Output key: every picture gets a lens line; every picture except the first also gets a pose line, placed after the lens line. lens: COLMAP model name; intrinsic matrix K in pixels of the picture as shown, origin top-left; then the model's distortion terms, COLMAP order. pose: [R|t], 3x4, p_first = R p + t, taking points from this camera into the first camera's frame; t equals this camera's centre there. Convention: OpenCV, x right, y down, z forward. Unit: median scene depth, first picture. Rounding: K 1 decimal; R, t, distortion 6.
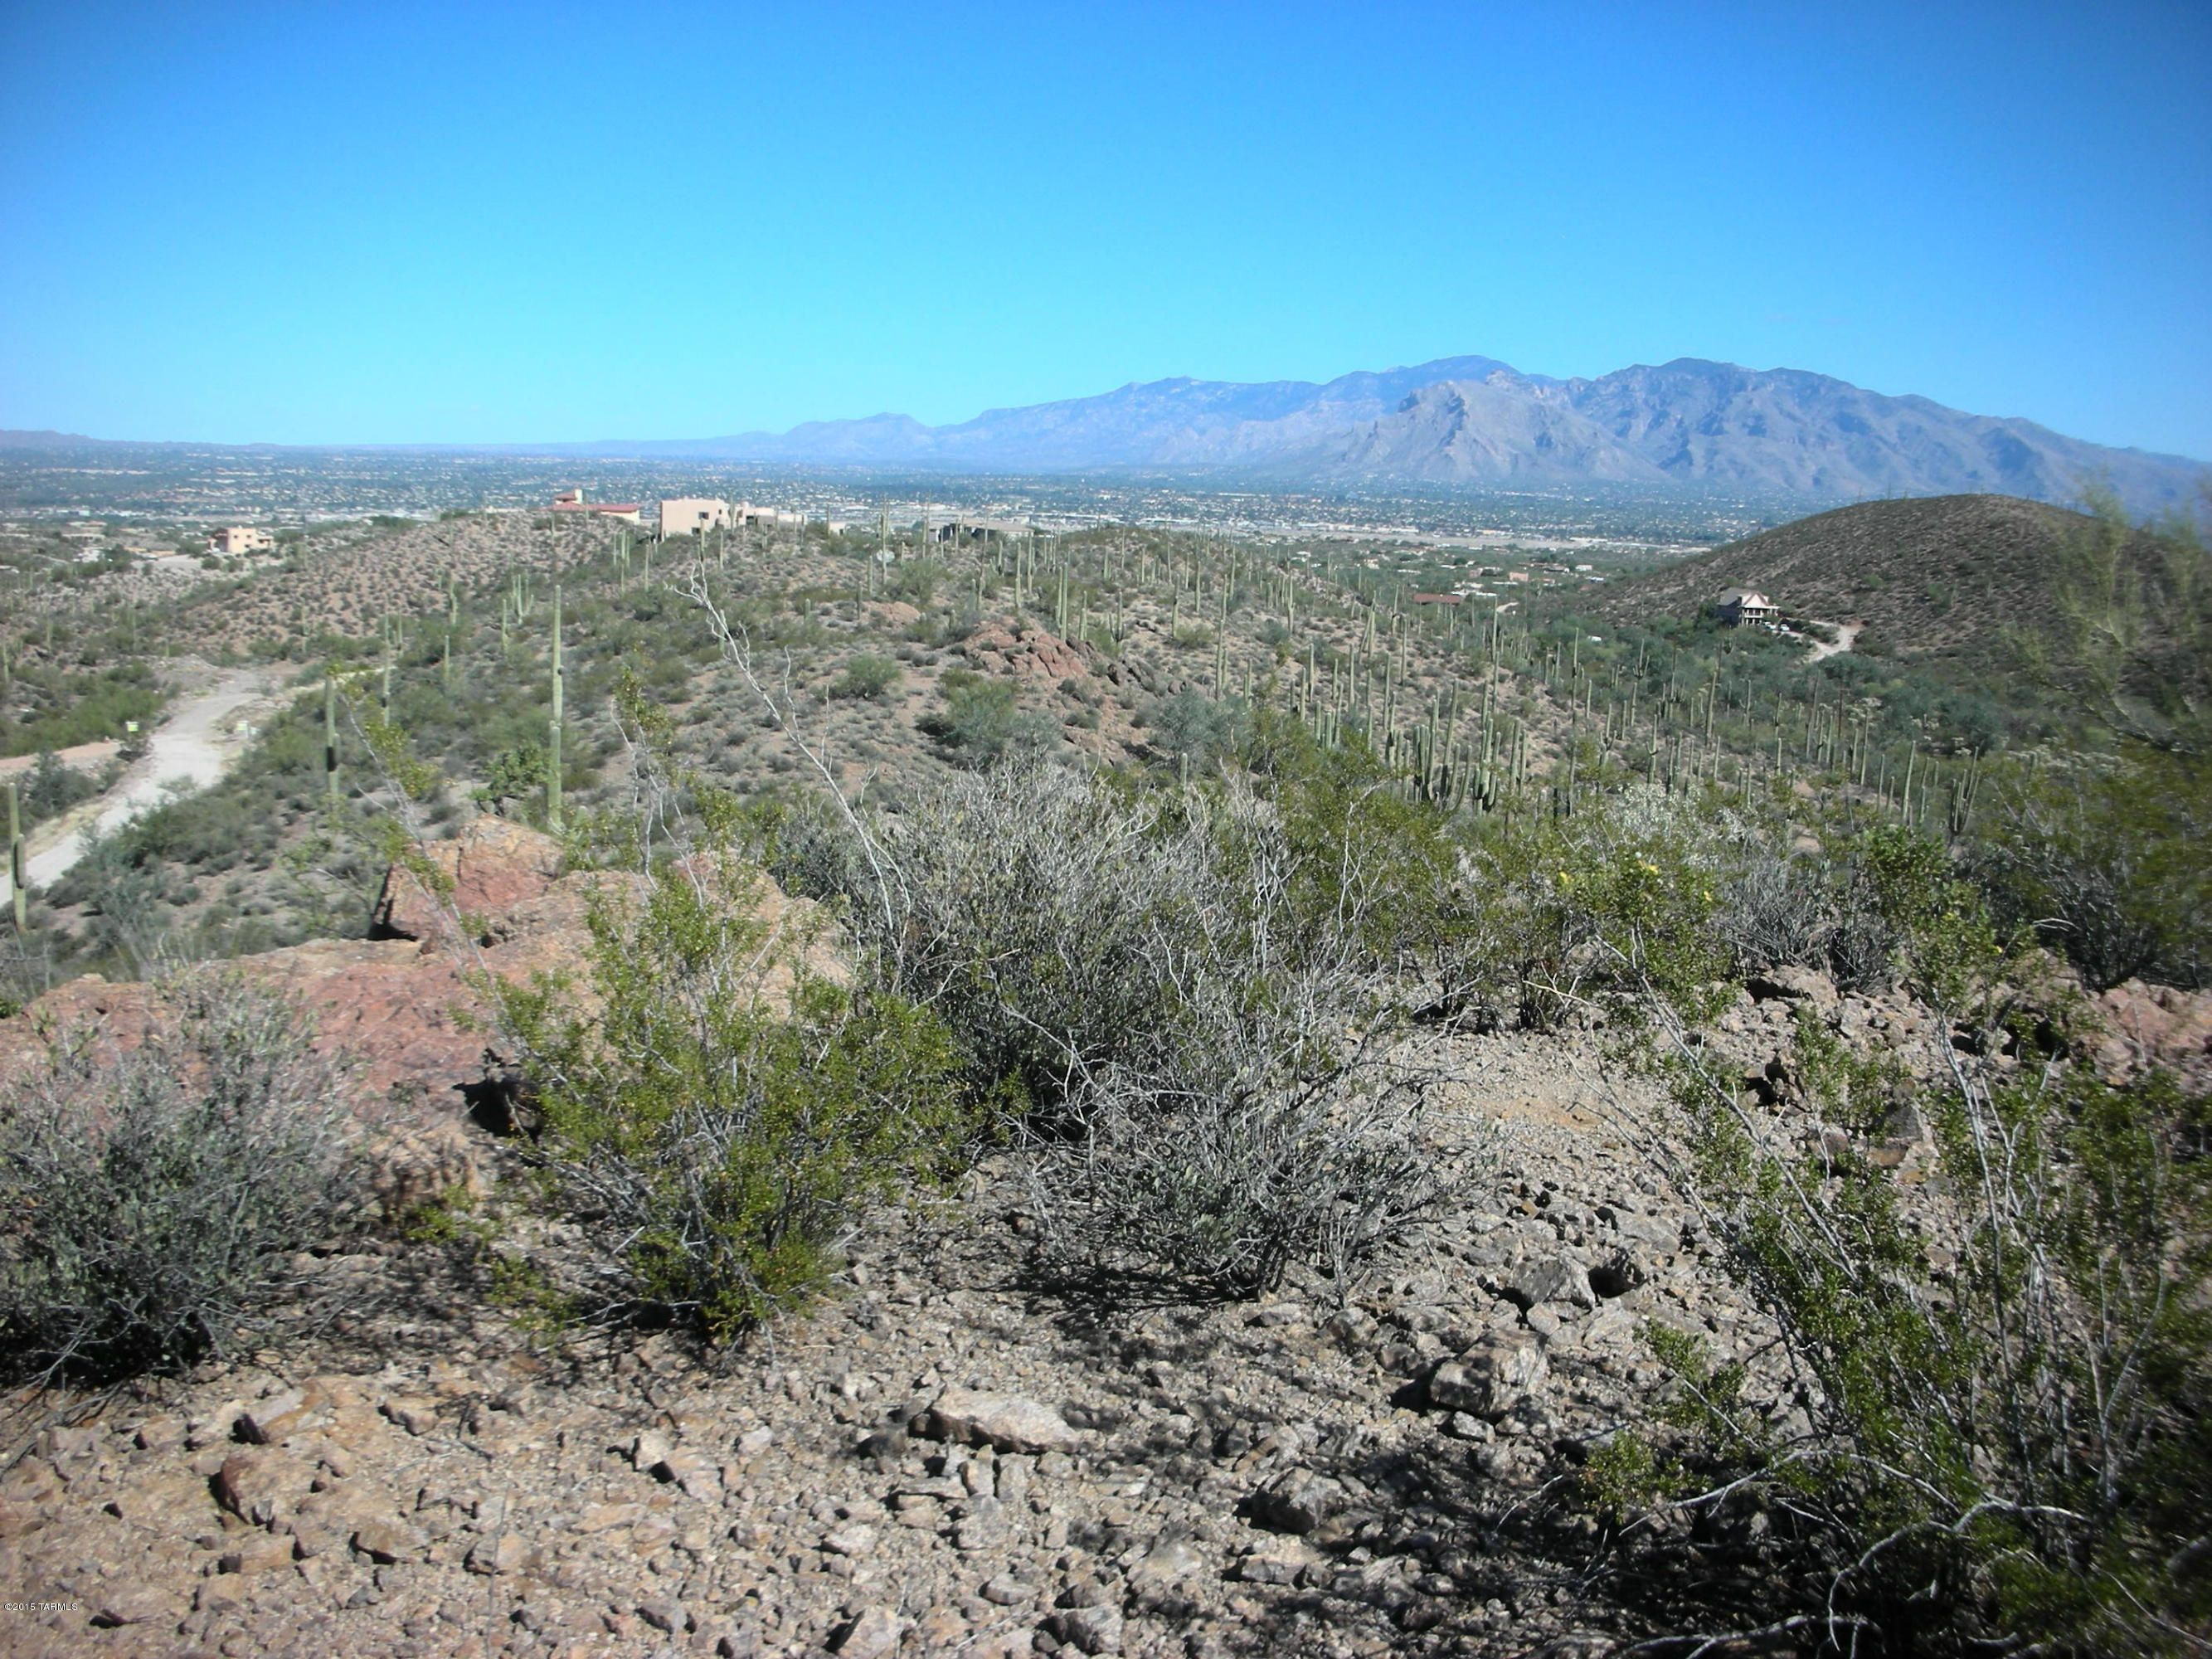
lens RADIAL K [[2352.1, 0, 1155.7], [0, 2352.1, 758.7], [0, 0, 1]] dist [-0.151759, 0.000000]
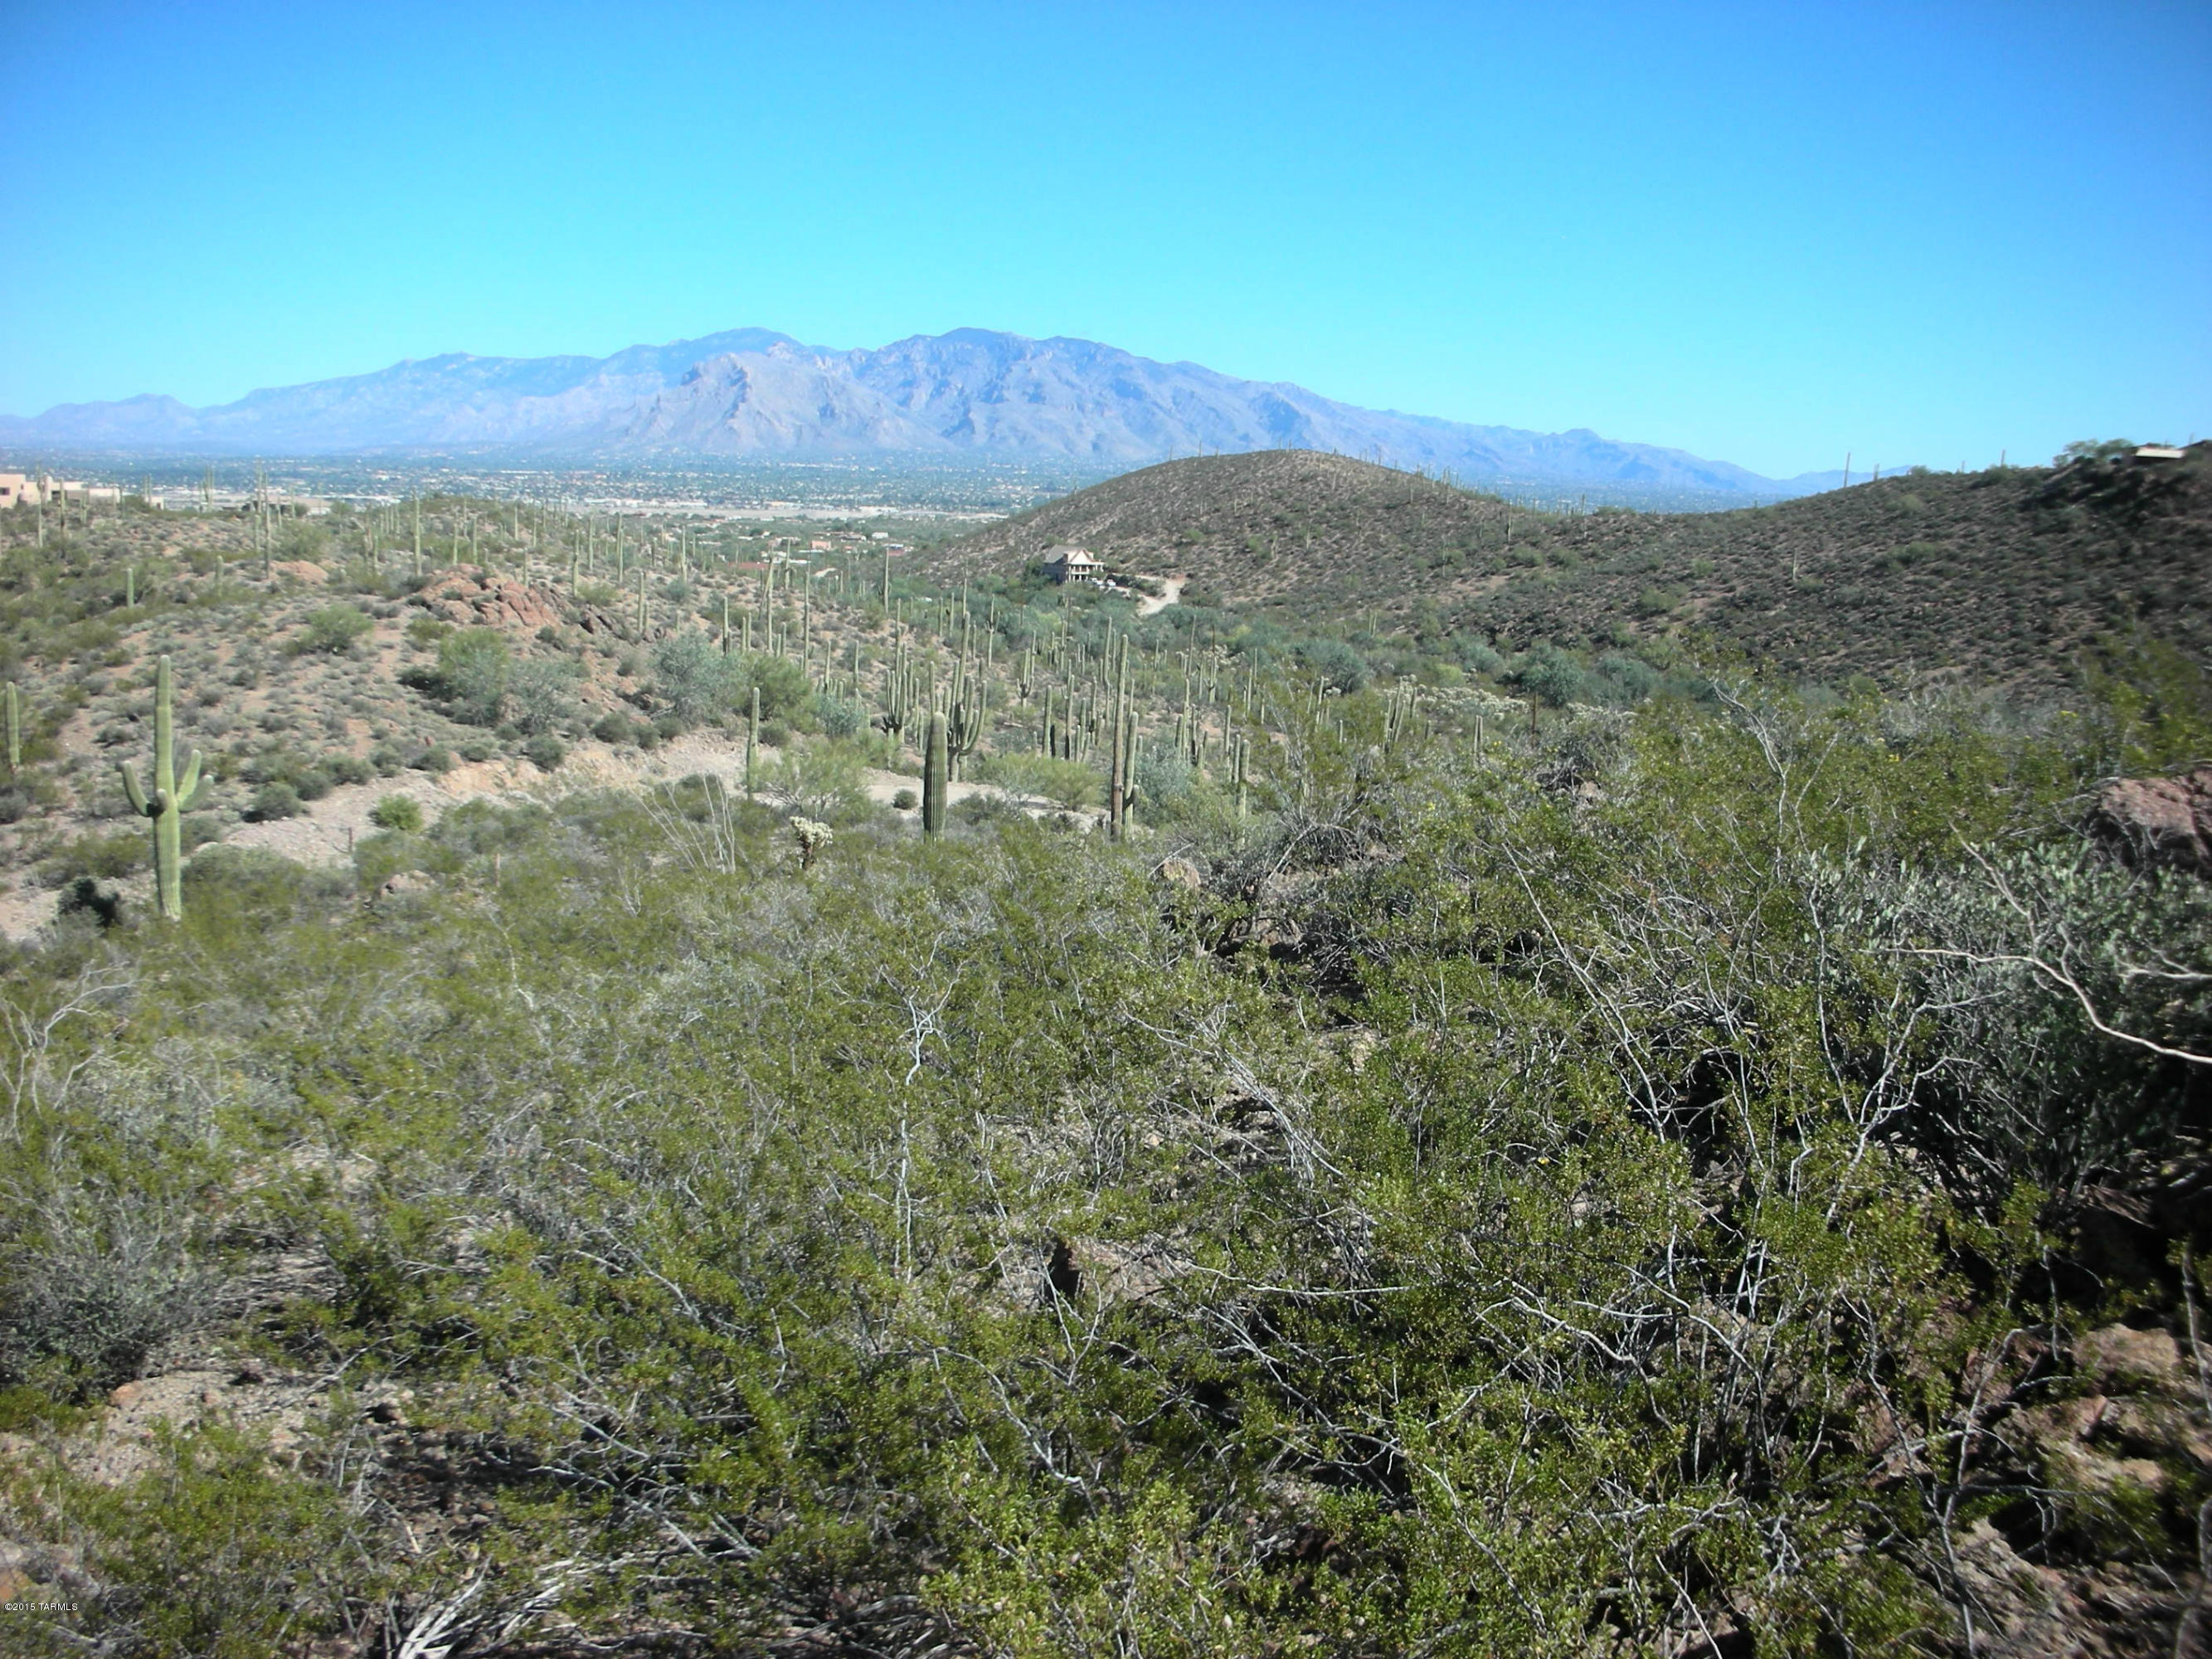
lens RADIAL K [[2352.1, 0, 1100.5], [0, 2352.1, 725.4], [0, 0, 1]] dist [-0.151759, 0.000000]
pose [[0.960461, -0.040845, 0.275401, -0.081413], [0.041681, 0.999127, 0.002820, 0.011350], [-0.275276, 0.008770, 0.961325, 0.054048]]
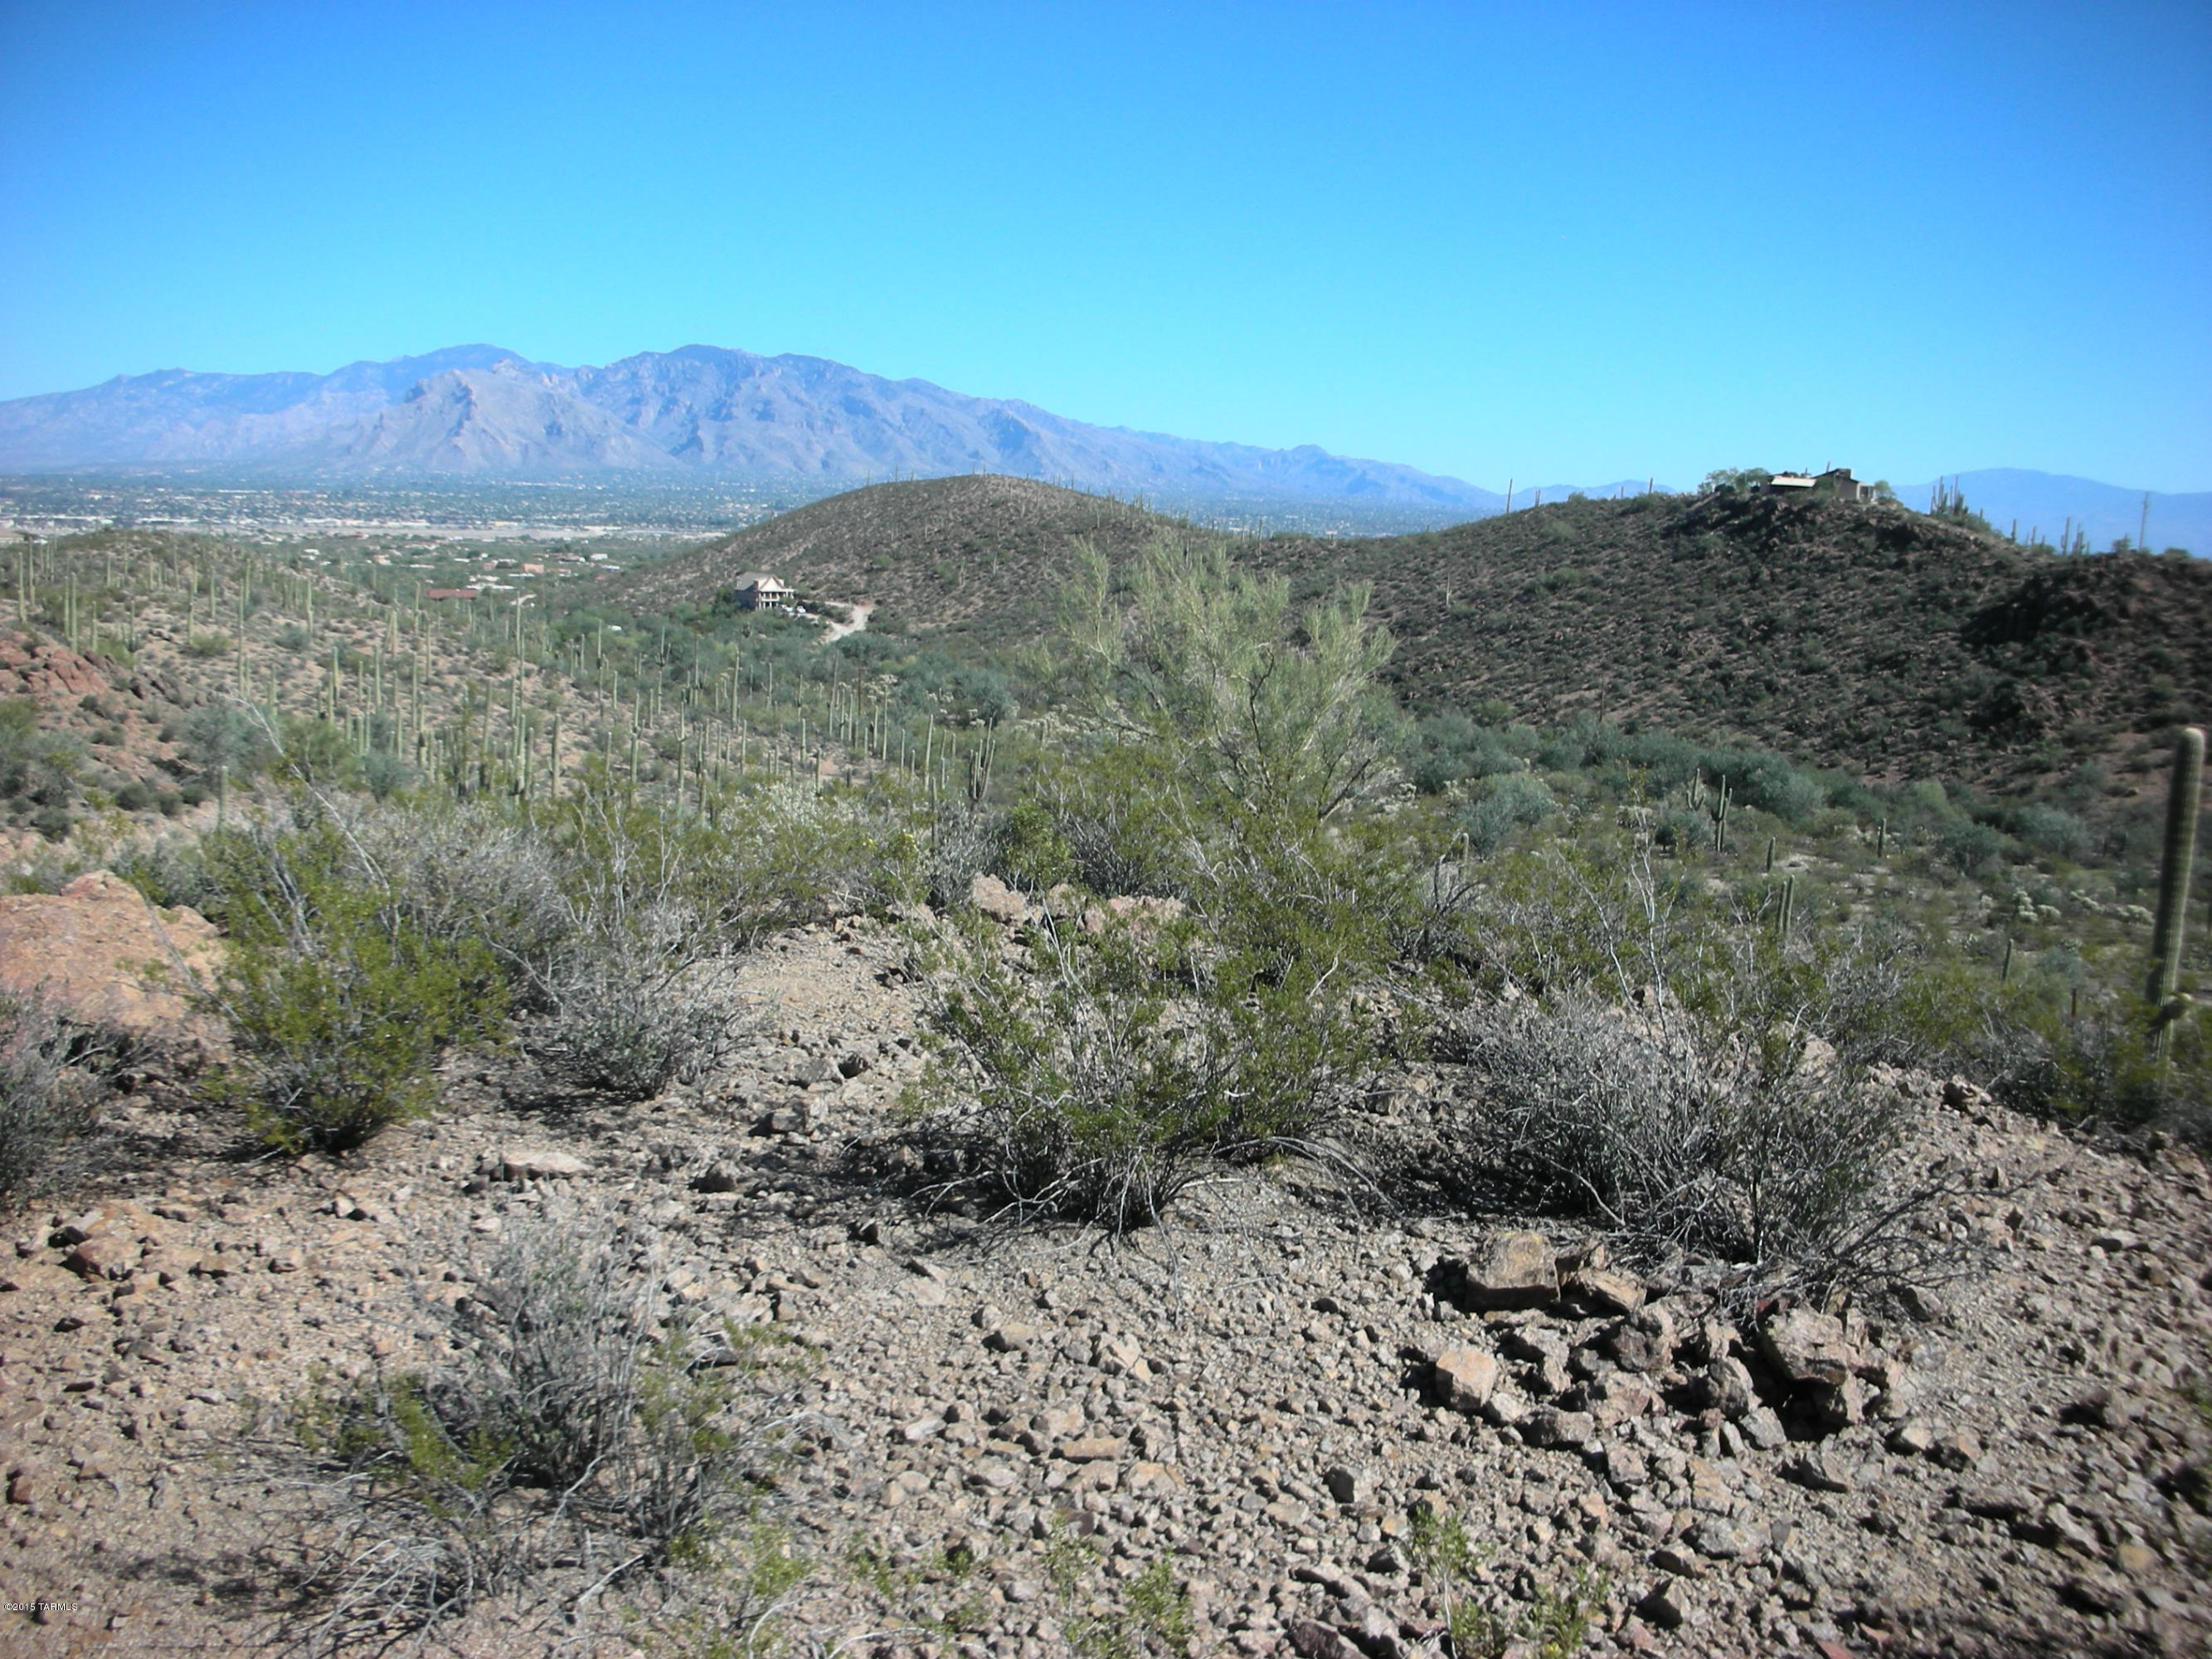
lens RADIAL K [[2352.1, 0, 1120.7], [0, 2352.1, 711.3], [0, 0, 1]] dist [-0.151759, 0.000000]
pose [[0.920636, -0.047513, 0.387519, -0.010158], [0.053143, 0.998580, -0.003818, -0.001132], [-0.386788, 0.024109, 0.921854, -0.025686]]
